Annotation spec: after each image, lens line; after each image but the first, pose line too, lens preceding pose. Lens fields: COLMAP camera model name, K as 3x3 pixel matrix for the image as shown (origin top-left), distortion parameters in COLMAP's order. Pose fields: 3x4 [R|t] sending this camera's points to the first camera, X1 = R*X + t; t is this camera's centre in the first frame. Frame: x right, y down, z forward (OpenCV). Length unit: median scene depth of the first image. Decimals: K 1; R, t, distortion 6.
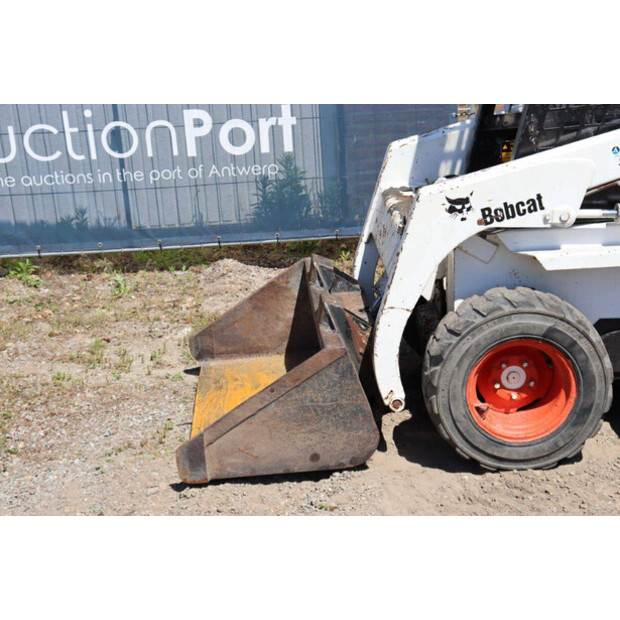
lens RADIAL K [[1199.0, 0, 321.3], [0, 1199.0, 305.3], [0, 0, 1]] dist [0.248645, 0.000000]
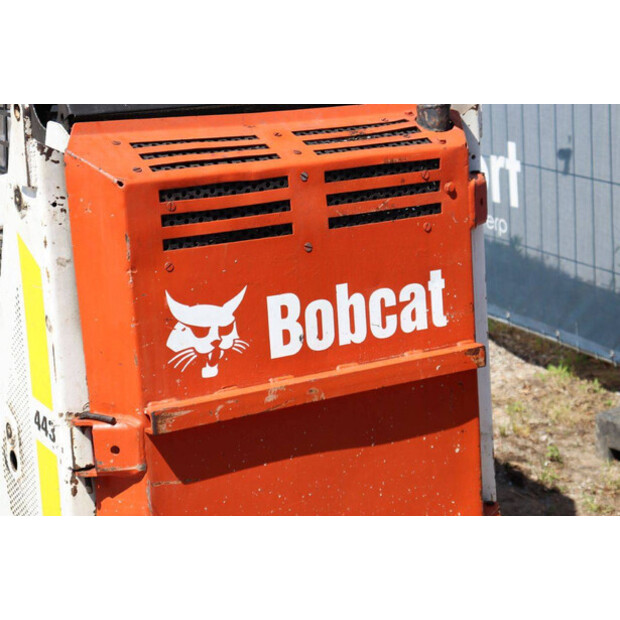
lens RADIAL K [[1457.7, 0, 318.8], [0, 1457.7, 304.3], [0, 0, 1]] dist [0.424517, 0.000000]
pose [[0.453015, 0.263703, -0.851609, 1.105076], [-0.269840, 0.951002, 0.150938, -0.276477], [0.849685, 0.161421, 0.501975, 0.730112]]
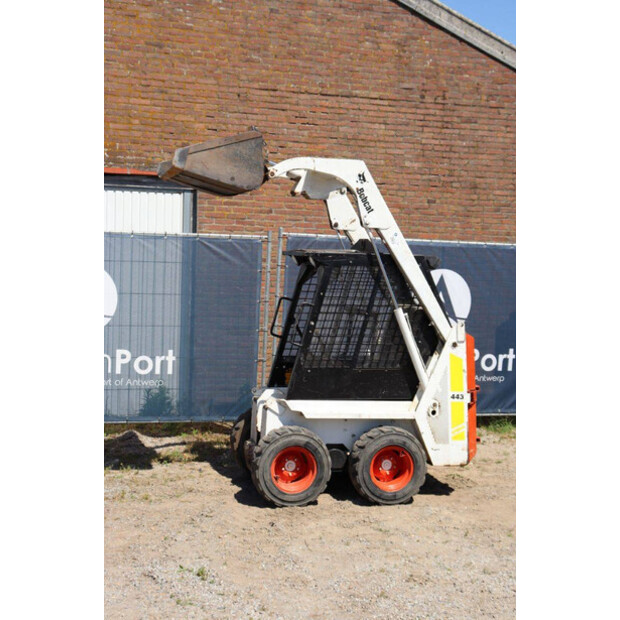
lens RADIAL K [[926.9, 0, 304.6], [0, 926.9, 311.5], [0, 0, 1]] dist [0.137040, 0.000000]
pose [[0.977362, 0.076414, 0.197292, -0.186122], [-0.027238, 0.970184, -0.240832, 0.201102], [-0.209812, 0.230006, 0.950303, -0.755625]]
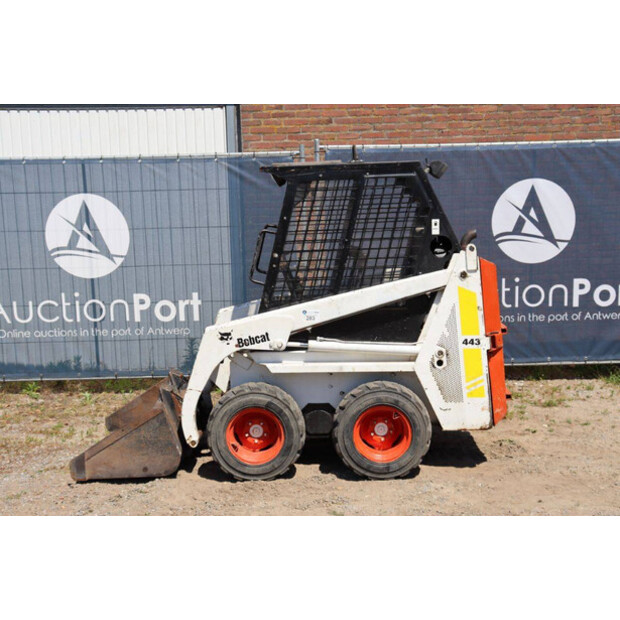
lens RADIAL K [[1029.2, 0, 316.4], [0, 1029.2, 303.0], [0, 0, 1]] dist [0.172892, 0.000000]
pose [[0.998128, 0.036252, -0.049266, 0.324967], [-0.044516, 0.982910, -0.178621, 0.146927], [0.041949, 0.180479, 0.982684, -0.604321]]
